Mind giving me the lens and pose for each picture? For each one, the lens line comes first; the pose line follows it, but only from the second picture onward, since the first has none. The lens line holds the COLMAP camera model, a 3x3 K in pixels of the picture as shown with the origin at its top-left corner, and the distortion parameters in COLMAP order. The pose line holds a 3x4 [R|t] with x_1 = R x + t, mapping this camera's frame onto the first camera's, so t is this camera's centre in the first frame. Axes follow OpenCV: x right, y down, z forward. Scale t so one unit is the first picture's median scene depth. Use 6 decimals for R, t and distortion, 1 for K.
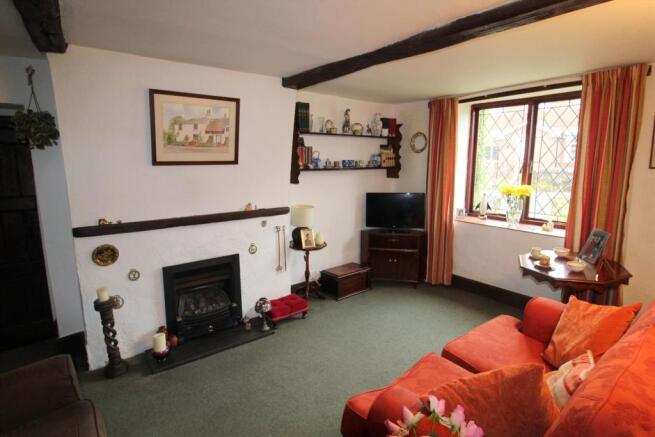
lens RADIAL K [[337.7, 0, 324.8], [0, 337.7, 220.5], [0, 0, 1]] dist [-0.001839, -0.000293]
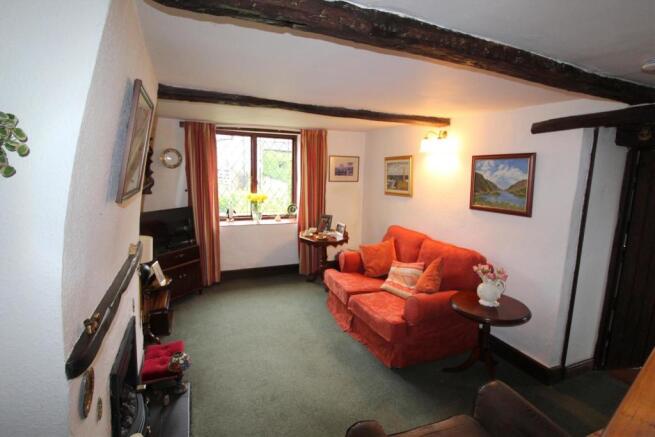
lens RADIAL K [[337.7, 0, 324.8], [0, 337.7, 220.5], [0, 0, 1]] dist [-0.001839, -0.000293]
pose [[0.253232, -0.144455, 0.956560, -0.660715], [0.147334, 0.983013, 0.109446, -0.095926], [-0.956120, 0.113218, 0.270214, 0.321268]]
